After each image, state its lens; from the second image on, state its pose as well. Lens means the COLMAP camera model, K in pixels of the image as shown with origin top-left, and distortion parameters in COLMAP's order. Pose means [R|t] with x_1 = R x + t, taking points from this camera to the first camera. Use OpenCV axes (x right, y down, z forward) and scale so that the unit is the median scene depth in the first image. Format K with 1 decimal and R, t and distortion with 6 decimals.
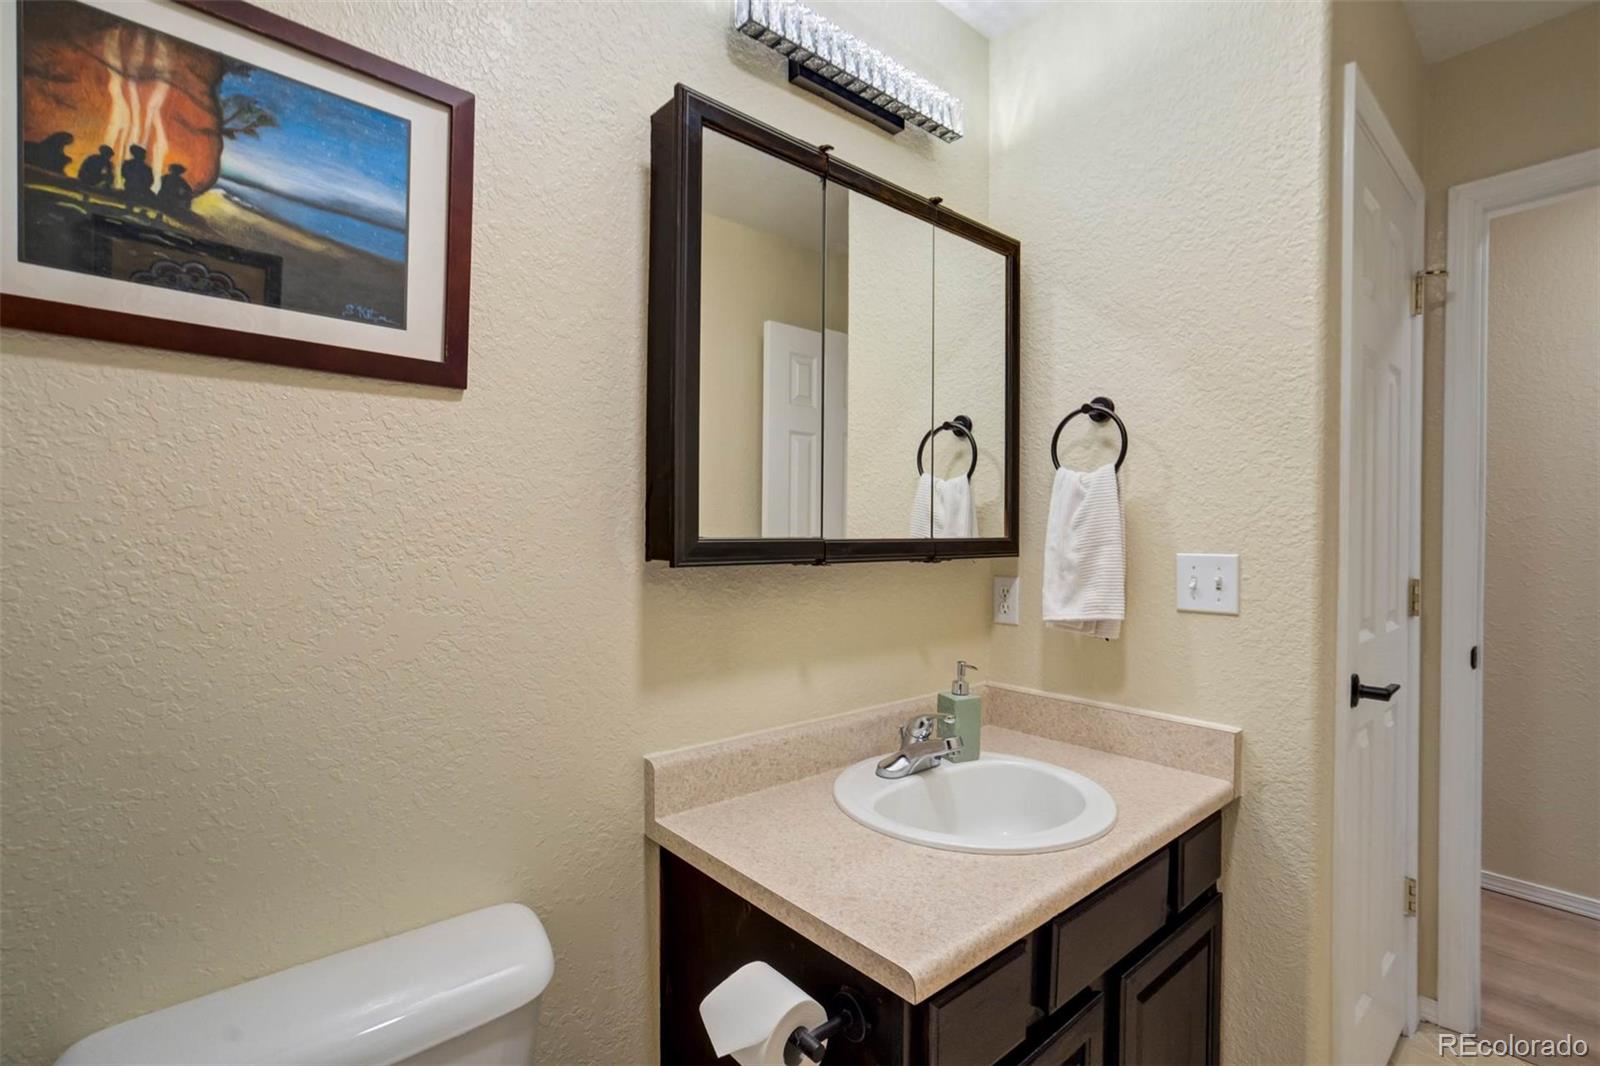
lens RADIAL K [[745.8, 0, 795.2], [0, 745.8, 535.1], [0, 0, 1]] dist [-0.036136, 0.017745]
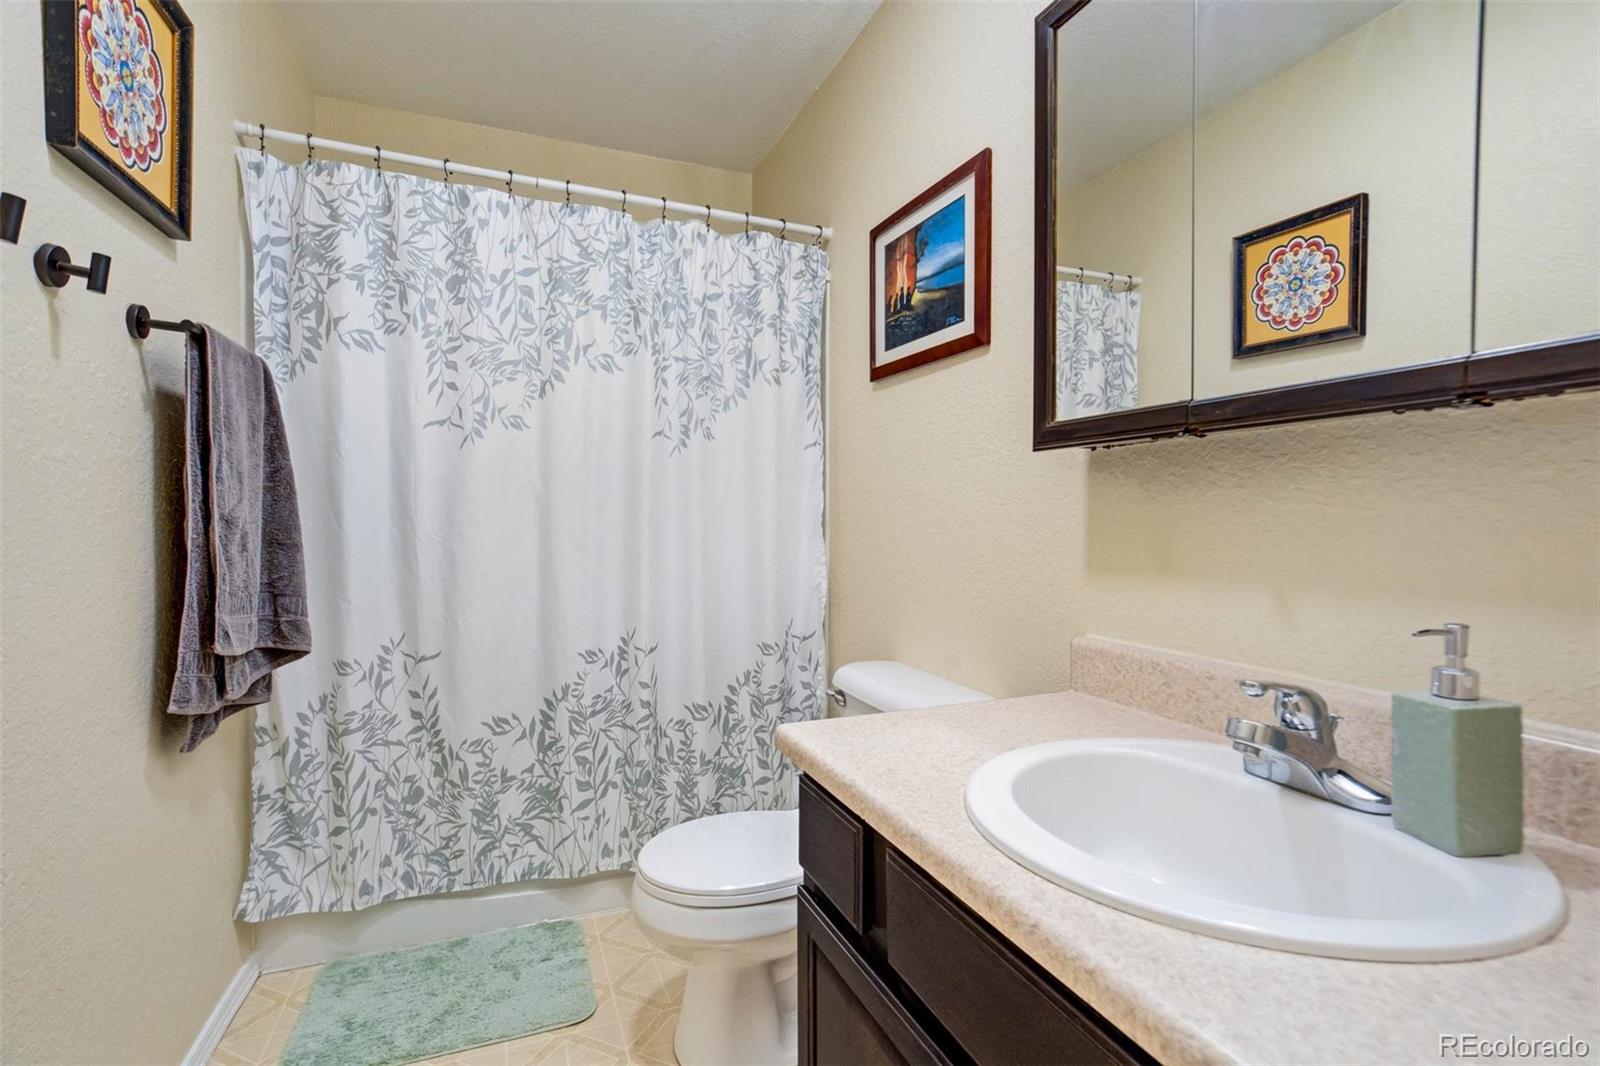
lens RADIAL K [[745.8, 0, 806.1], [0, 745.8, 535.5], [0, 0, 1]] dist [-0.036136, 0.017745]
pose [[-0.319393, 0.011468, -0.947553, 1.351093], [-0.014899, 0.999742, 0.017122, 0.208512], [0.947505, 0.019587, -0.319139, 1.382353]]
